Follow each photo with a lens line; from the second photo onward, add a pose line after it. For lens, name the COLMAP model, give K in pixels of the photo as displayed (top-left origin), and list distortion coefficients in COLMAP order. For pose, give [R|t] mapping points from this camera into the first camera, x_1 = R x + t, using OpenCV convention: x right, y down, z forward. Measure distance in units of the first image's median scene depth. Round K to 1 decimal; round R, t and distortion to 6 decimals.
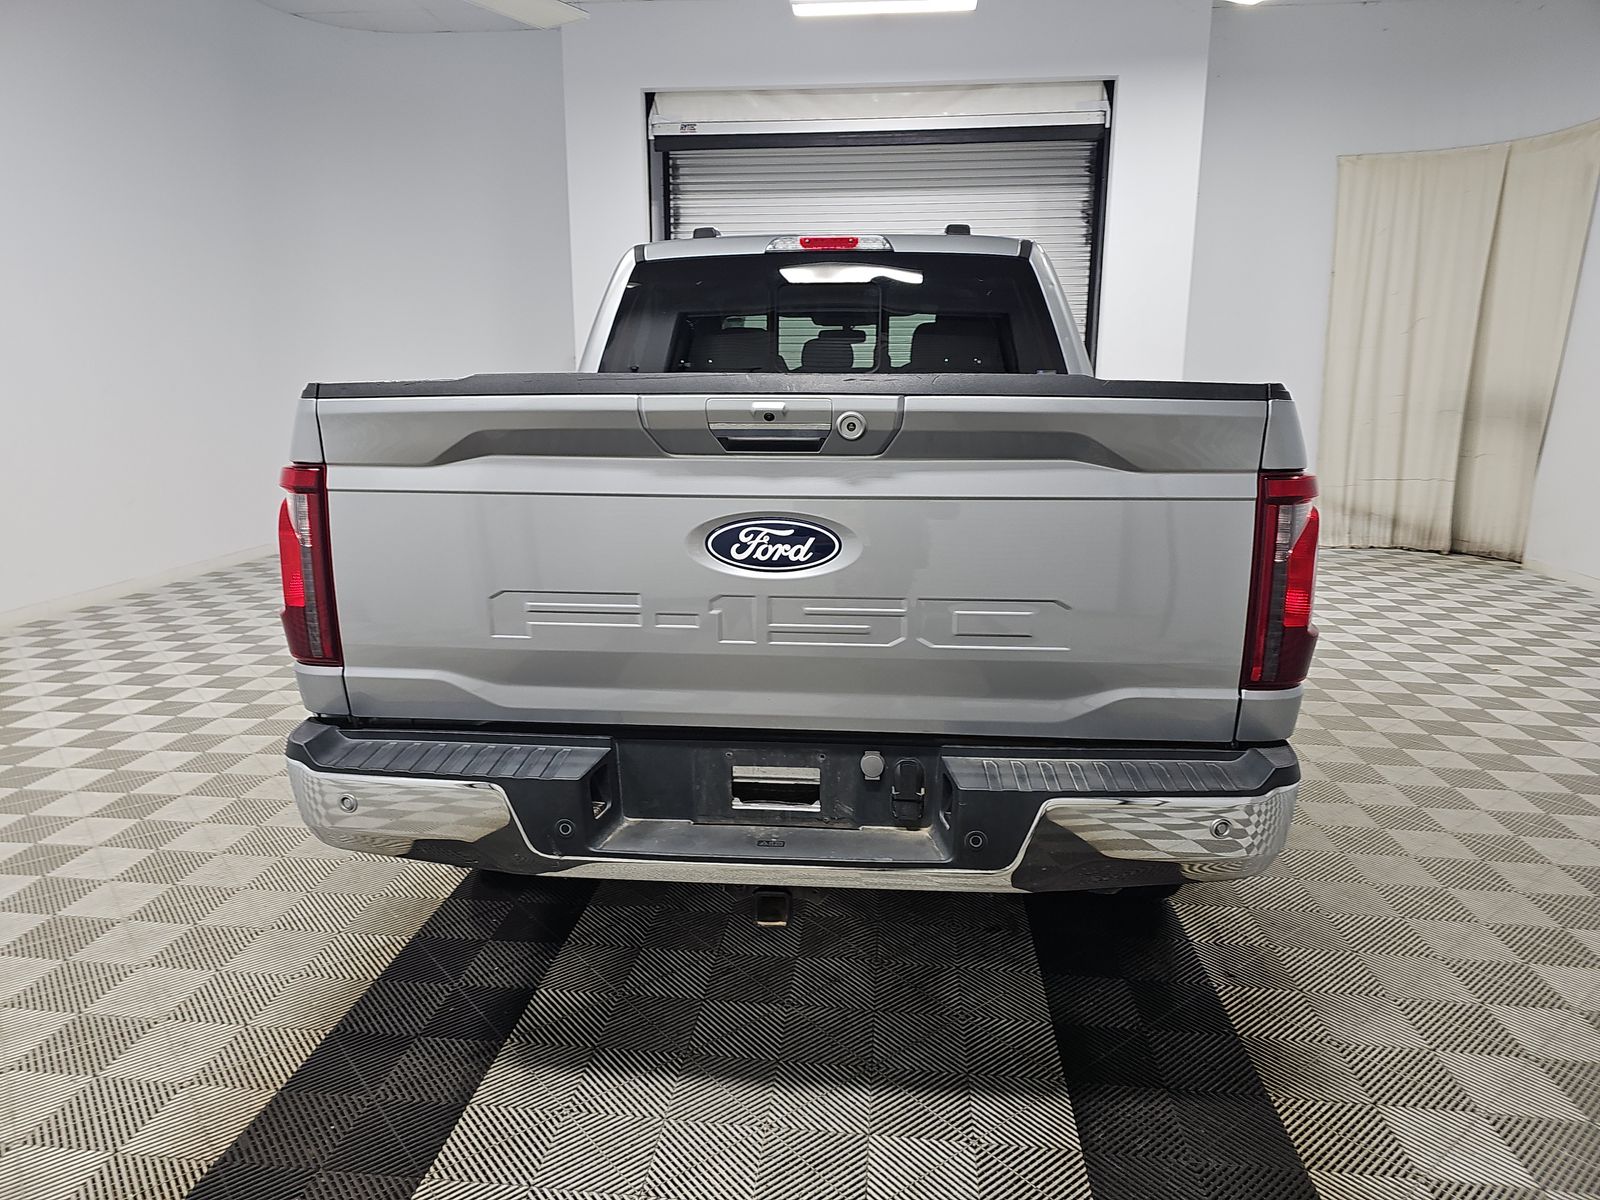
lens RADIAL K [[1038.7, 0, 806.6], [0, 1038.7, 598.6], [0, 0, 1]] dist [0.051941, -0.032420]
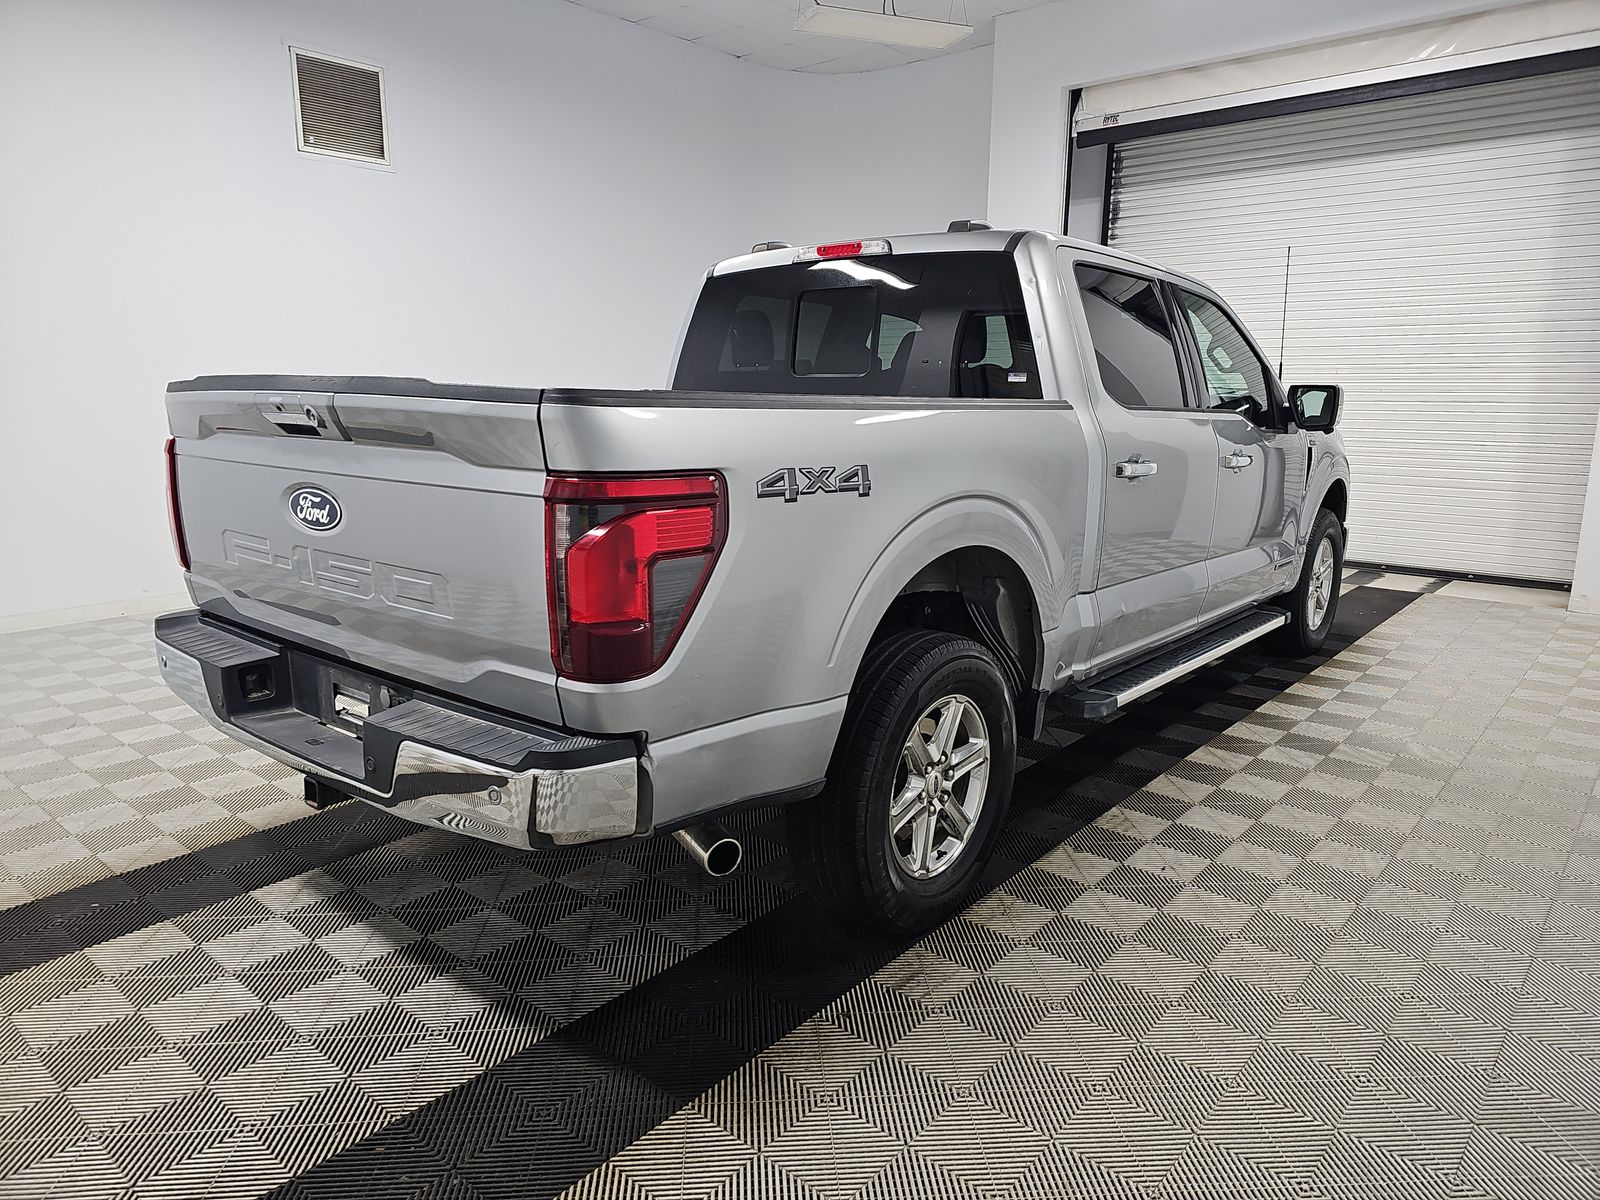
lens RADIAL K [[1068.0, 0, 820.3], [0, 1068.0, 599.6], [0, 0, 1]] dist [0.039694, -0.028315]
pose [[0.818122, 0.116347, -0.563151, 0.640432], [-0.119806, 0.992314, 0.030964, -0.029086], [0.562425, 0.042136, 0.825774, 0.131439]]
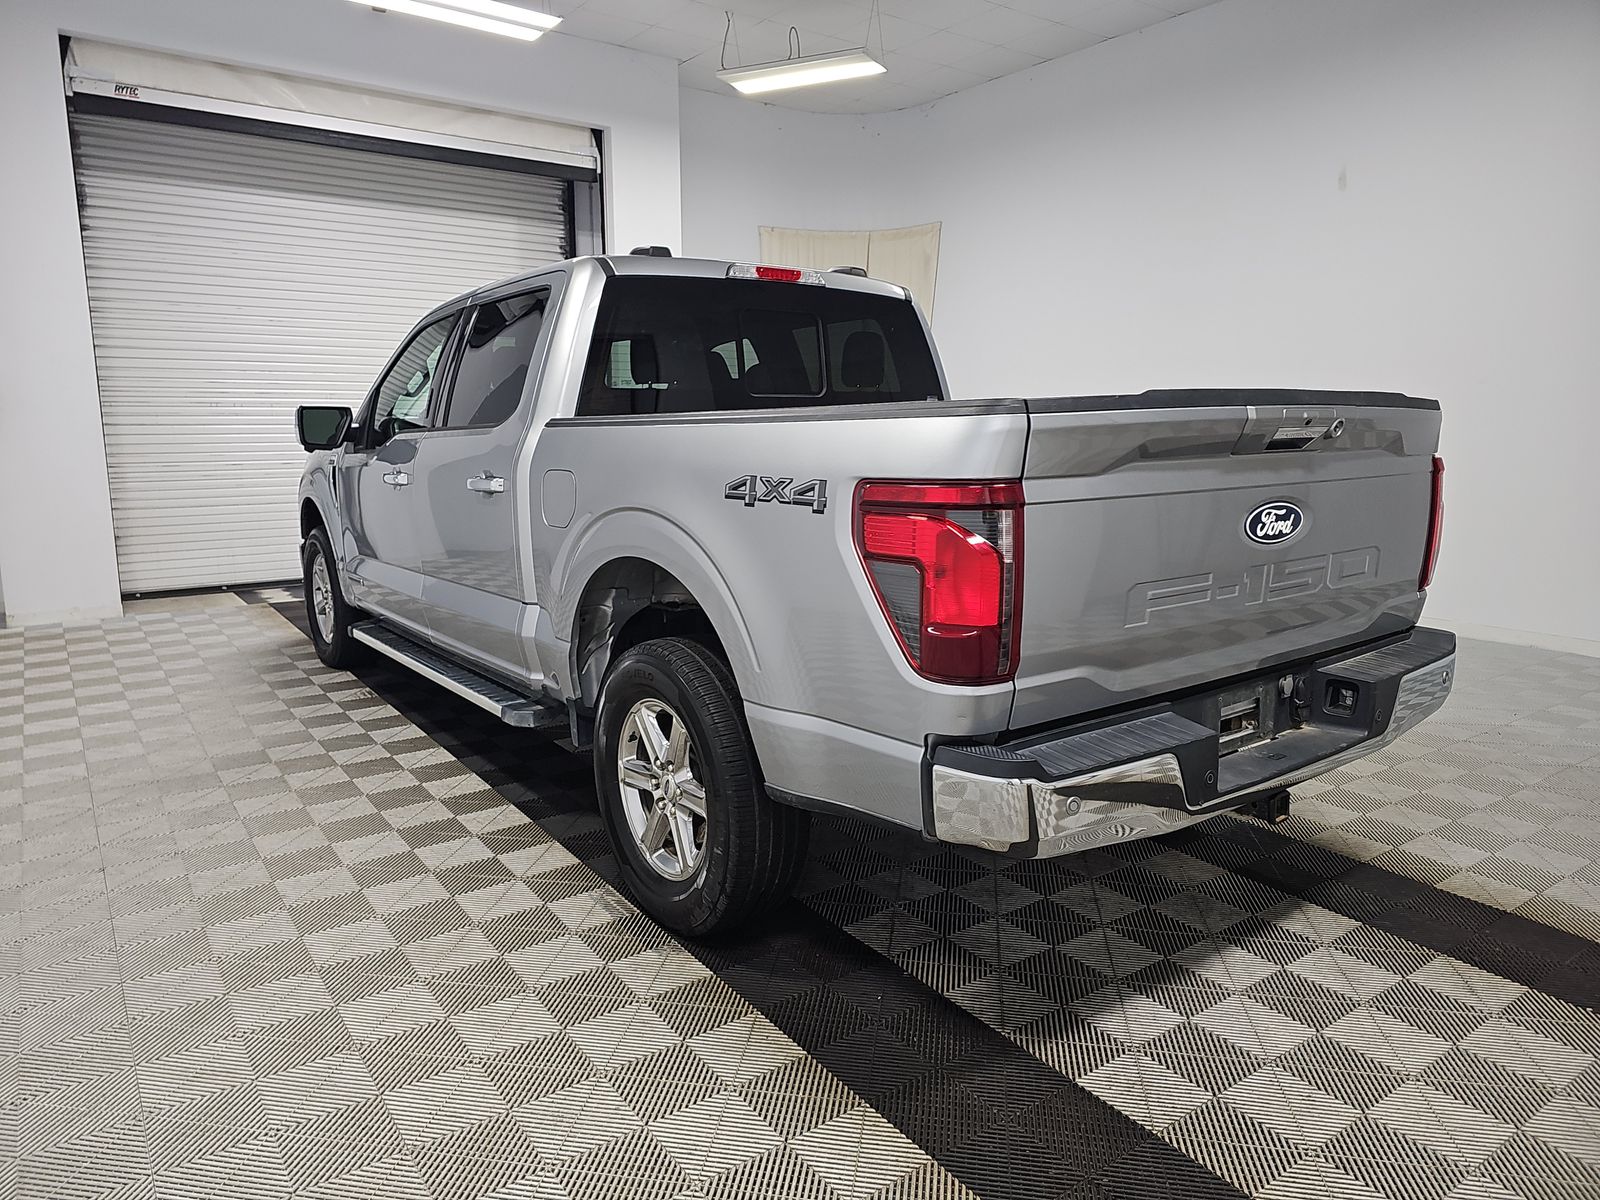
lens RADIAL K [[1038.7, 0, 806.6], [0, 1038.7, 598.6], [0, 0, 1]] dist [0.051941, -0.032420]
pose [[0.750674, -0.118485, 0.649962, -0.682165], [0.137700, 0.990241, 0.021479, -0.034014], [-0.646164, 0.073376, 0.759663, 0.202522]]
